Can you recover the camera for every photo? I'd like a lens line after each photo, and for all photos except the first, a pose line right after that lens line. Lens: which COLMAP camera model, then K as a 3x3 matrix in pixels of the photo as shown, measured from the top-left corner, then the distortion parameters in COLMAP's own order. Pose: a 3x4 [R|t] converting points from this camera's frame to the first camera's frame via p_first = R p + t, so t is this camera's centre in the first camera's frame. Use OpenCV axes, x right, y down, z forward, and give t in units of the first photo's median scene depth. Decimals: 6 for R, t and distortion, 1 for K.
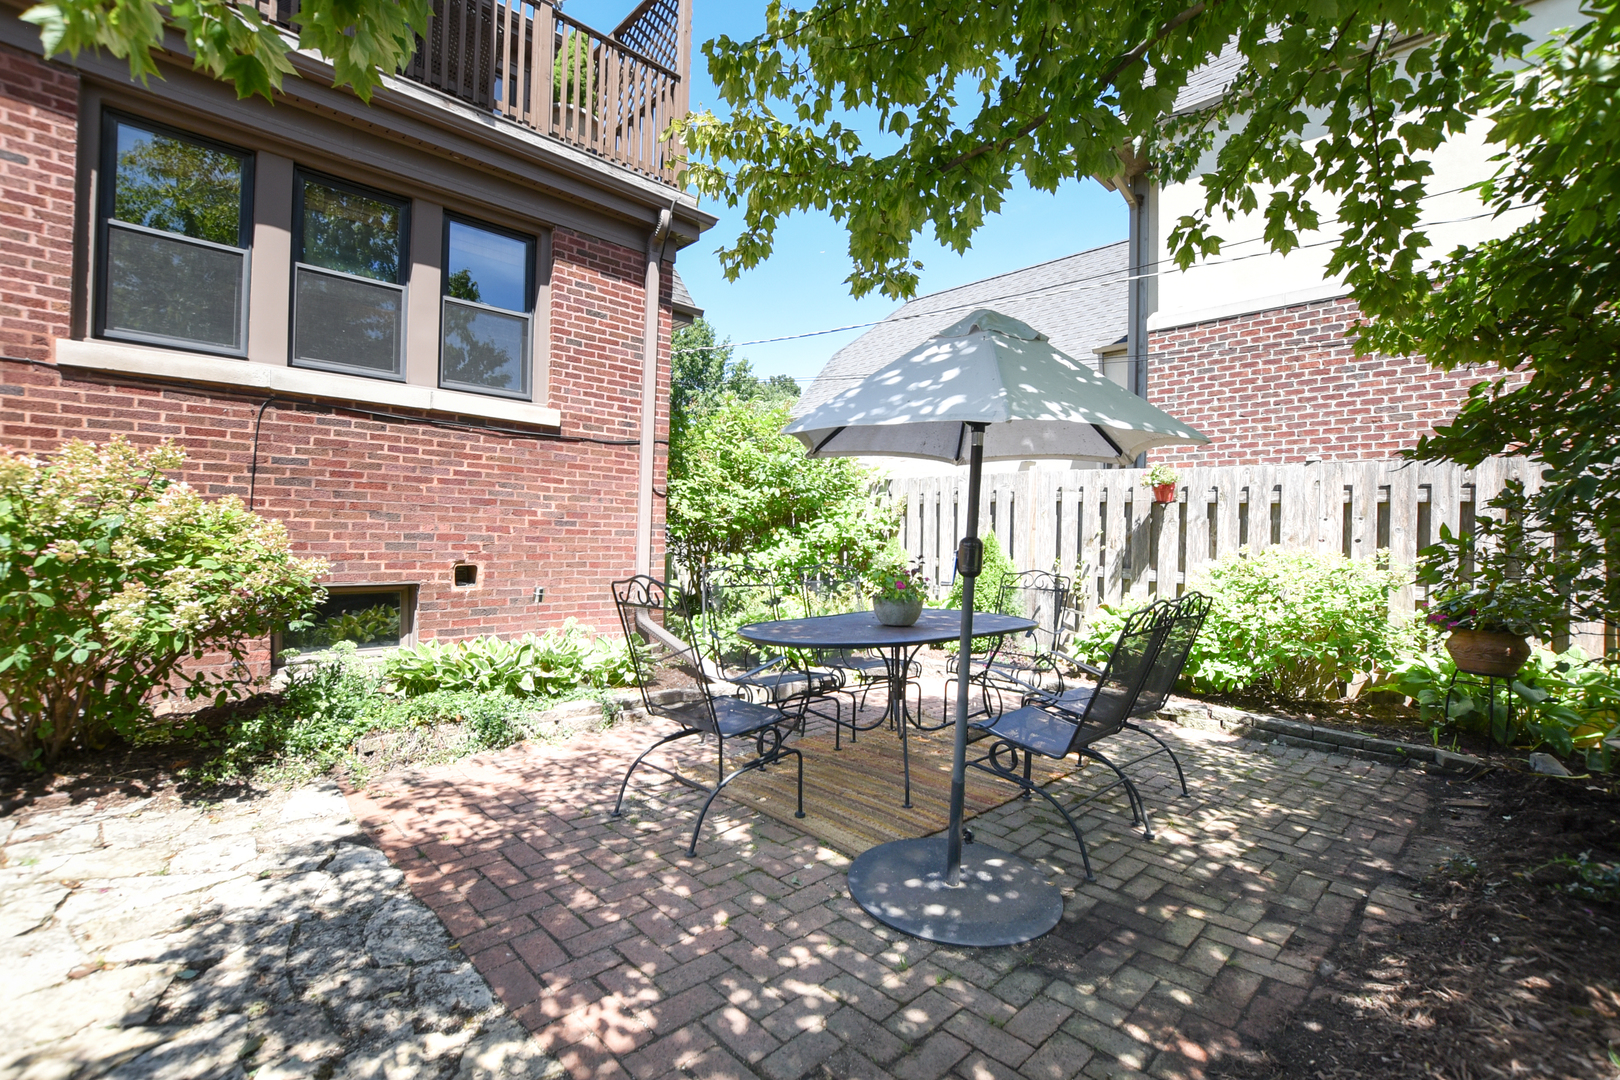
lens RADIAL K [[725.8, 0, 810.3], [0, 725.8, 541.1], [0, 0, 1]] dist [-0.029621, 0.004338]
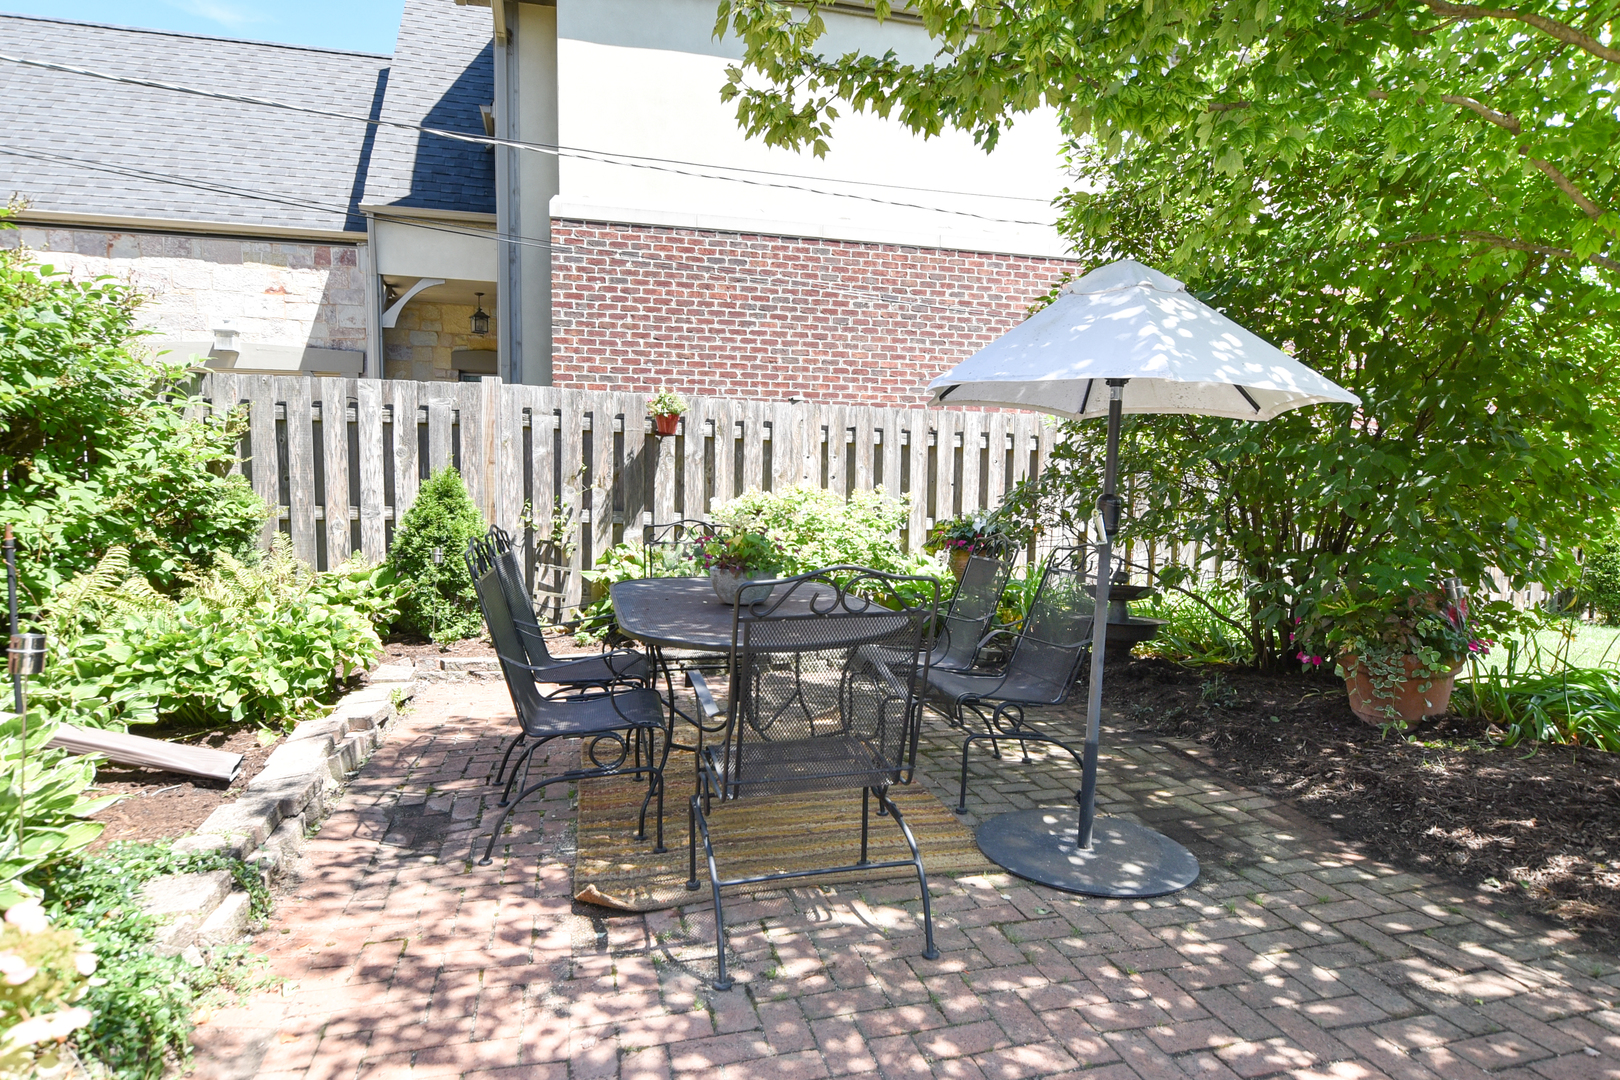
lens RADIAL K [[933.6, 0, 806.9], [0, 933.6, 533.2], [0, 0, 1]] dist [-0.008455, -0.000486]
pose [[0.479944, -0.064905, 0.874895, -0.401420], [-0.000740, 0.997229, 0.074386, -0.017063], [-0.877299, -0.036349, 0.478566, 0.278182]]
